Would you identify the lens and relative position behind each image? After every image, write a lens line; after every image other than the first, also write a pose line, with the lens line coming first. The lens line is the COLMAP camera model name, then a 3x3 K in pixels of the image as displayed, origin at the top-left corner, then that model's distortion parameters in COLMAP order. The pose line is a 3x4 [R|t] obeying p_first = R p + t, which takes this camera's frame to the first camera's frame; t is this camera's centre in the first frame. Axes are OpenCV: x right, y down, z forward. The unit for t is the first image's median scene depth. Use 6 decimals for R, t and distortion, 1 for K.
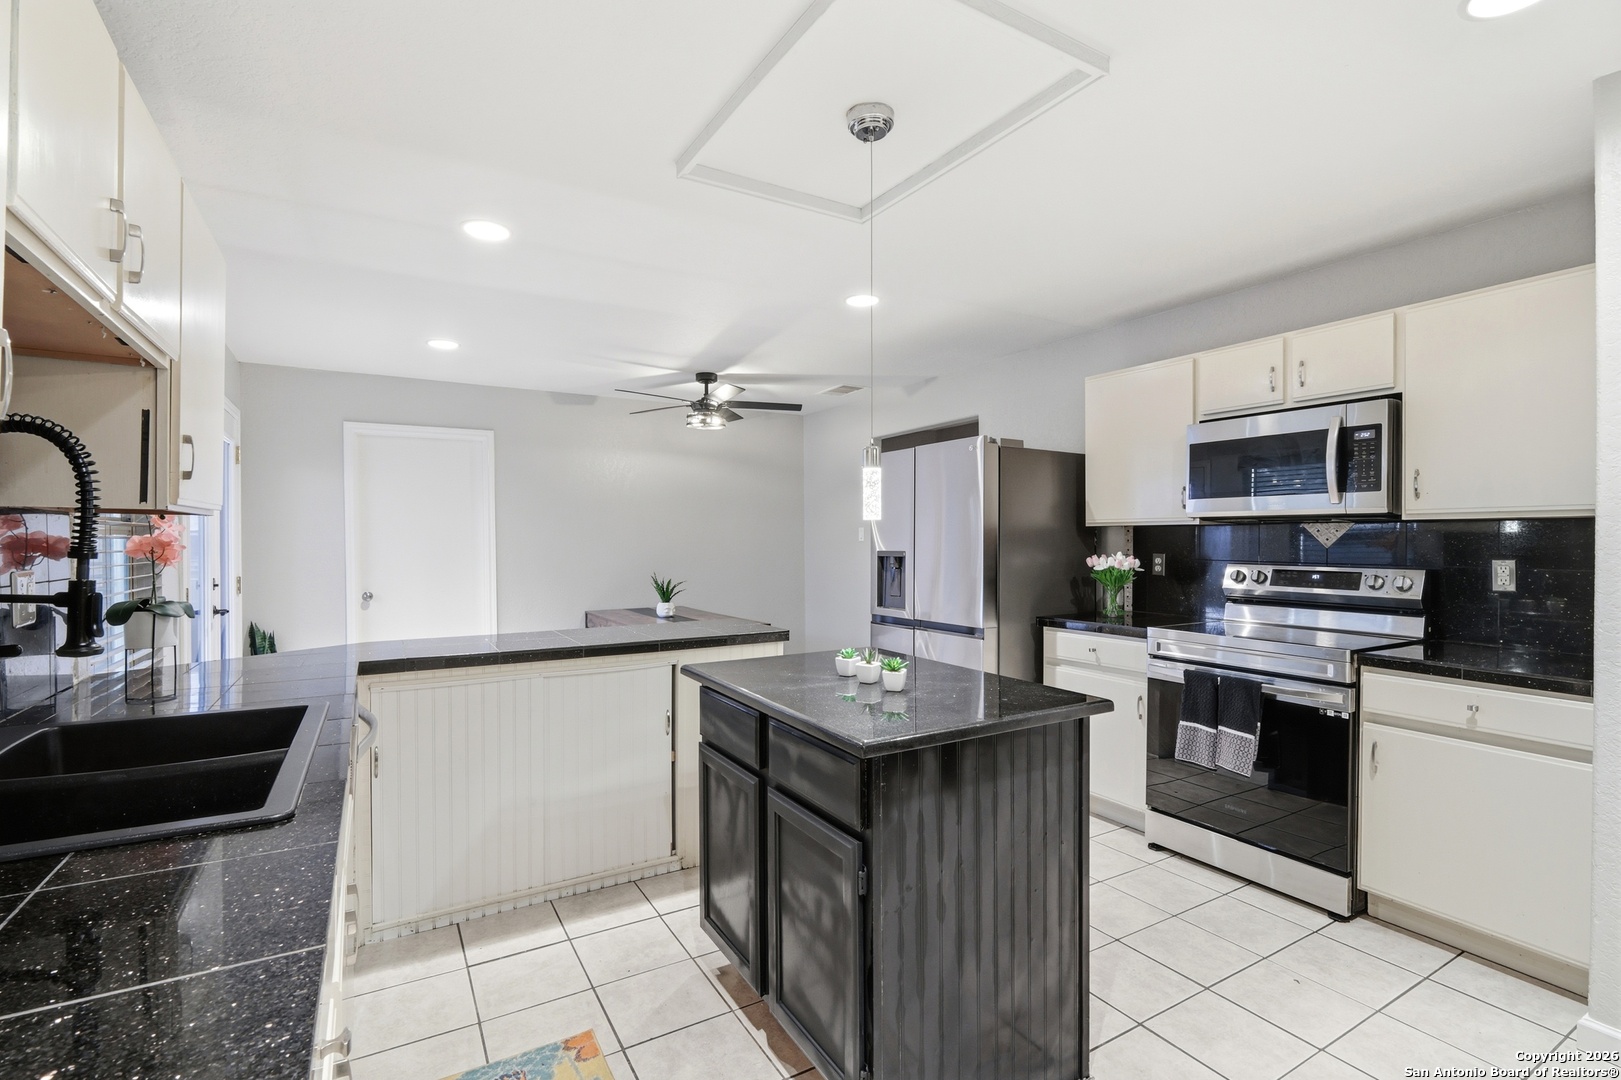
lens RADIAL K [[752.8, 0, 813.0], [0, 752.8, 544.6], [0, 0, 1]] dist [-0.011848, 0.000605]
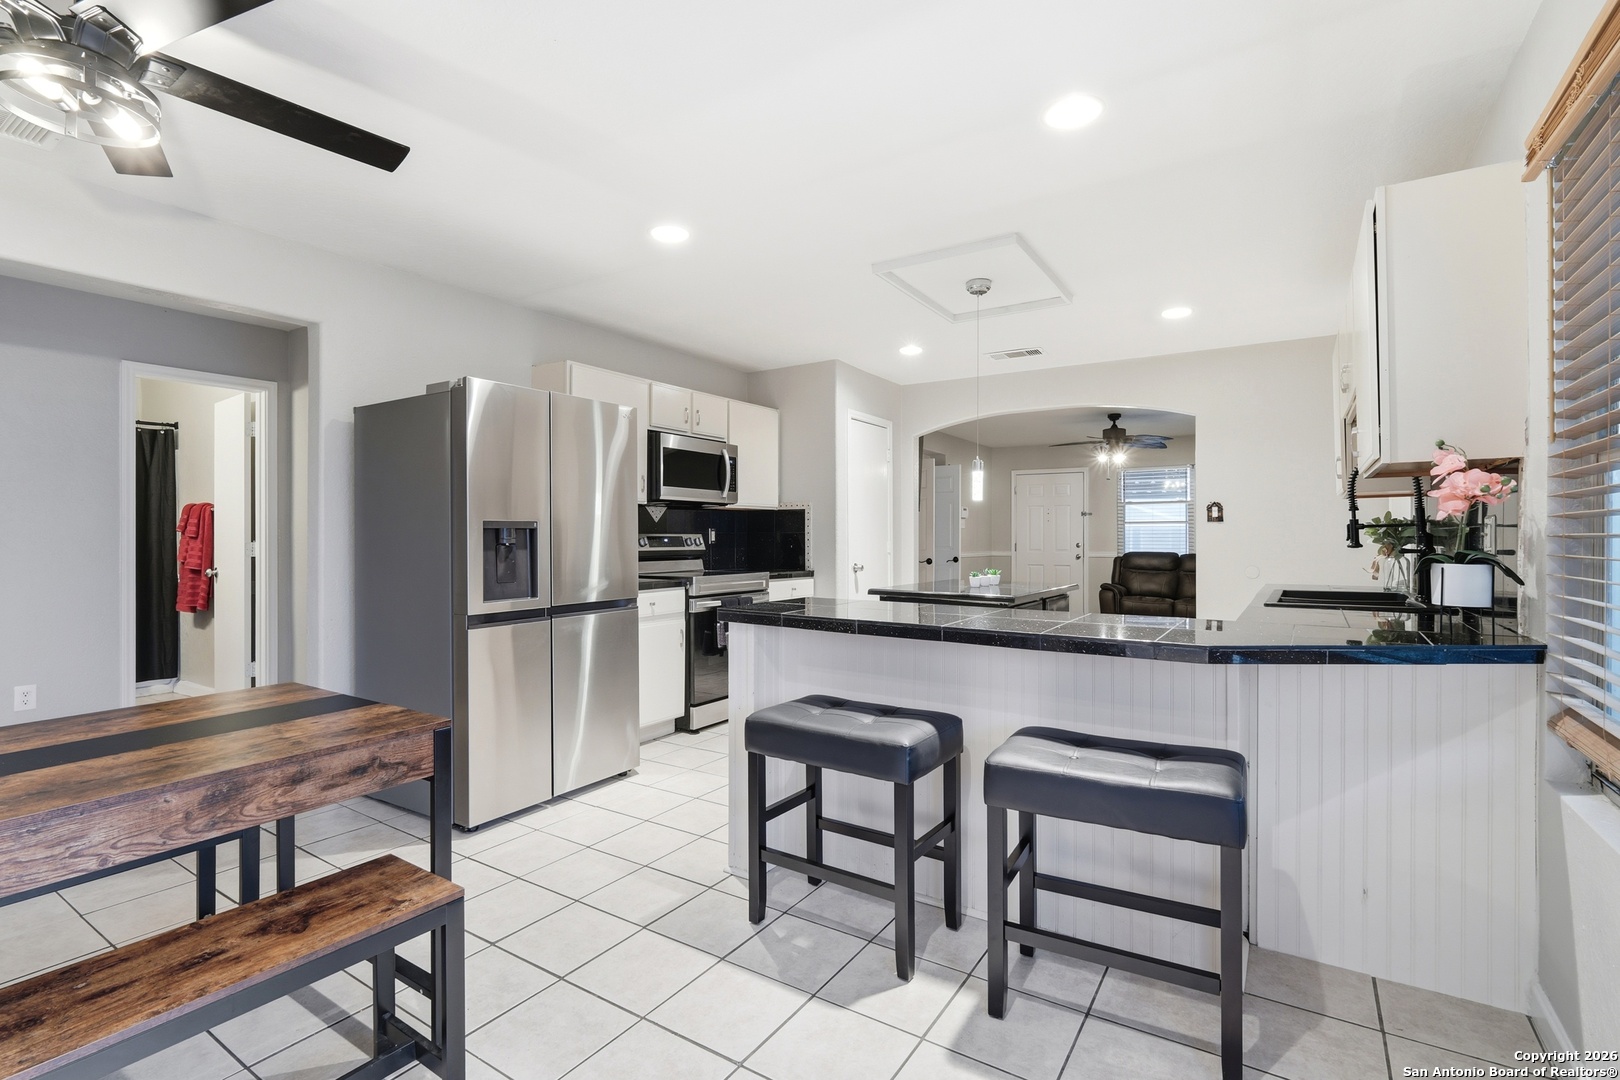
lens RADIAL K [[752.4, 0, 811.9], [0, 752.4, 530.9], [0, 0, 1]] dist [-0.011848, 0.000605]
pose [[-0.447990, 0.006819, 0.894012, -0.902466], [0.007403, 0.999965, -0.003917, 0.031637], [-0.894008, 0.004864, -0.448025, 1.428682]]
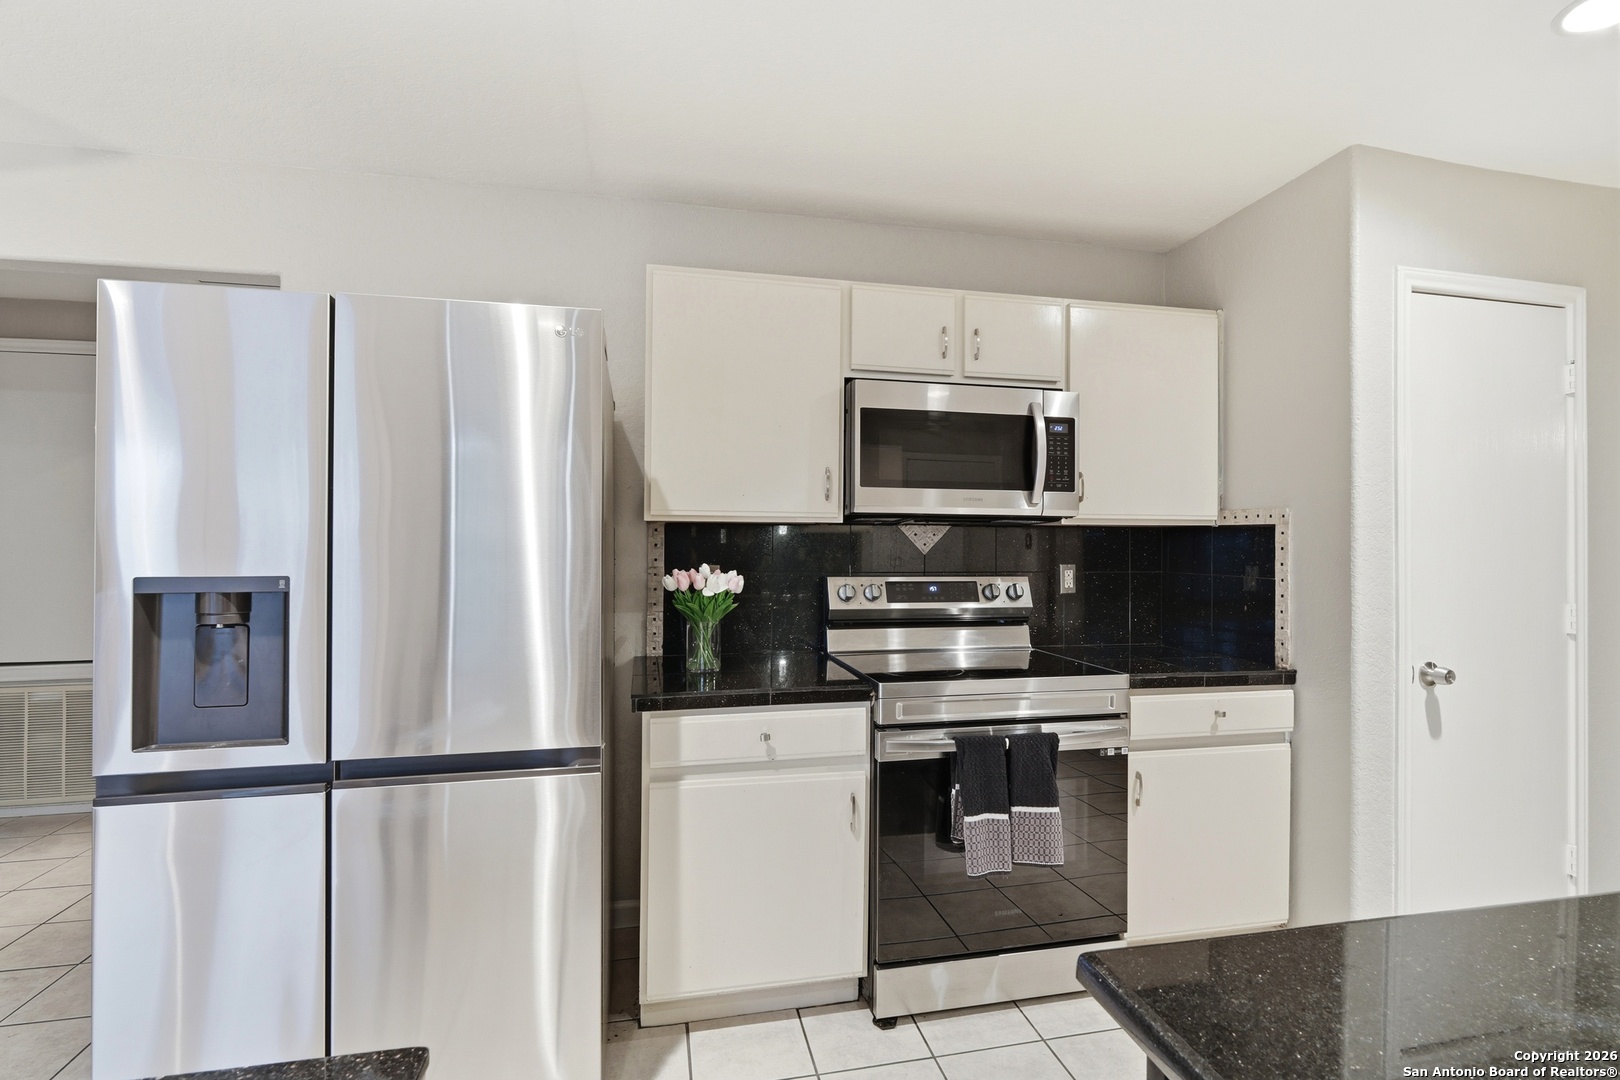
lens RADIAL K [[752.4, 0, 812.3], [0, 752.4, 536.3], [0, 0, 1]] dist [-0.011848, 0.000605]
pose [[0.313984, 0.006892, 0.949403, -0.176803], [0.000979, 0.999971, -0.007583, -0.009599], [-0.949428, 0.003311, 0.313968, 0.854319]]
